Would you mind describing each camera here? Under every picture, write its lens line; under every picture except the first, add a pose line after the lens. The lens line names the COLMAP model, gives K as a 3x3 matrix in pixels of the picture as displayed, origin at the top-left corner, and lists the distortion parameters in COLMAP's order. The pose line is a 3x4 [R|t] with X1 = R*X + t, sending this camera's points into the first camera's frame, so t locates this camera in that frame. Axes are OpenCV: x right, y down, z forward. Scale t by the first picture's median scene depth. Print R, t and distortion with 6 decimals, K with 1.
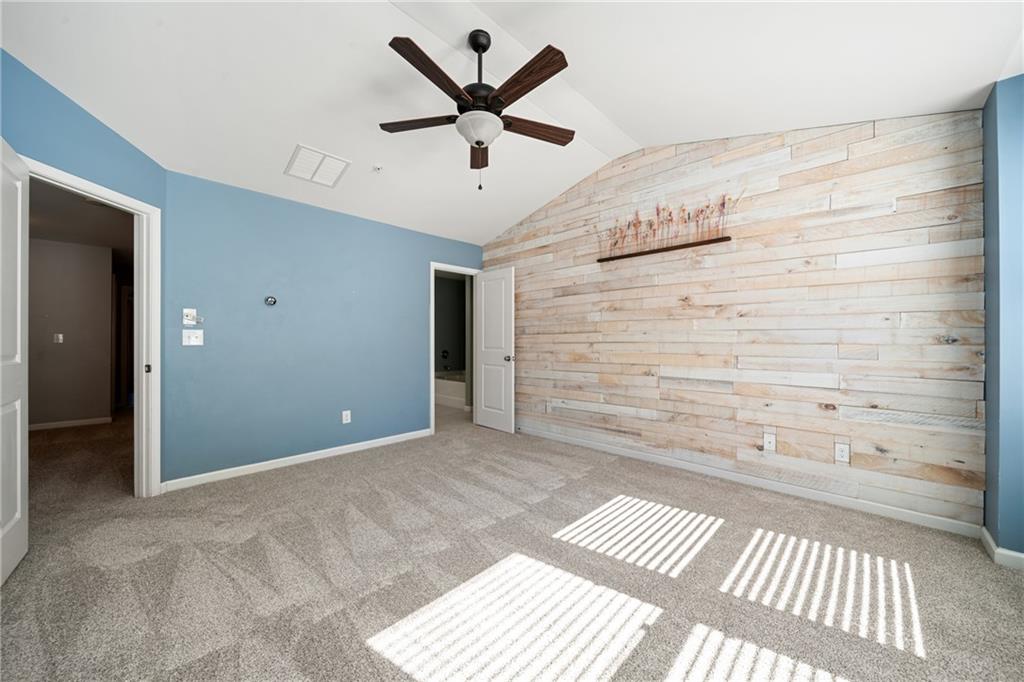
lens RADIAL K [[368.0, 0, 520.0], [0, 368.0, 342.5], [0, 0, 1]] dist [0.001335, -0.000027]
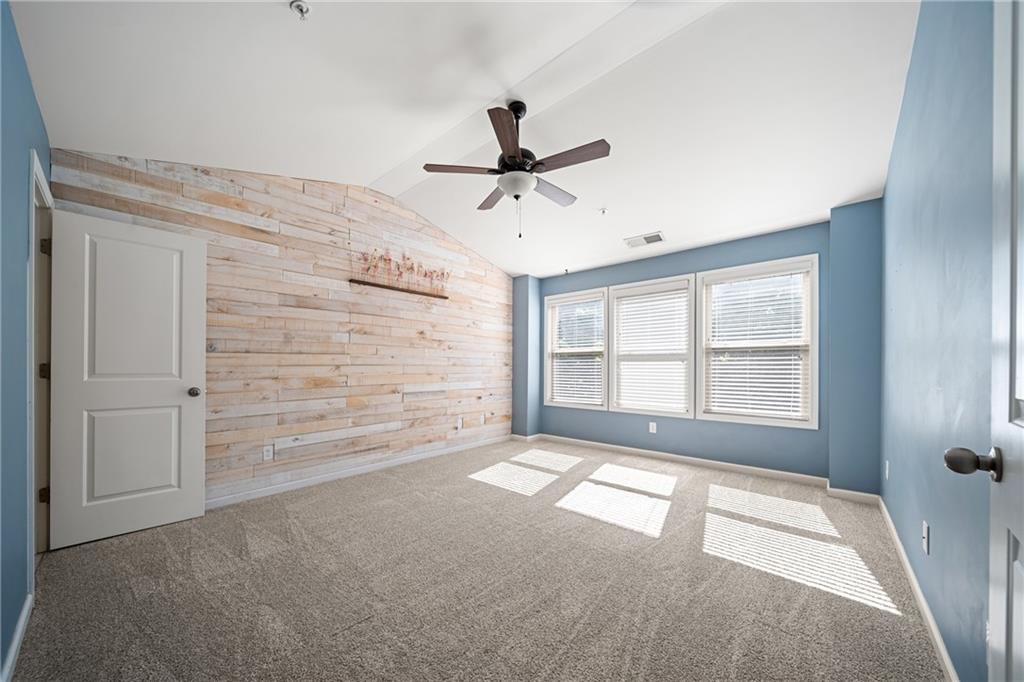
lens RADIAL K [[351.7, 0, 510.4], [0, 351.7, 363.3], [0, 0, 1]] dist [0.000958, -0.001430]
pose [[-0.033414, 0.004640, 0.999431, -0.852838], [-0.003282, 0.999983, -0.004752, -0.001687], [-0.999436, -0.003439, -0.033399, 0.722439]]
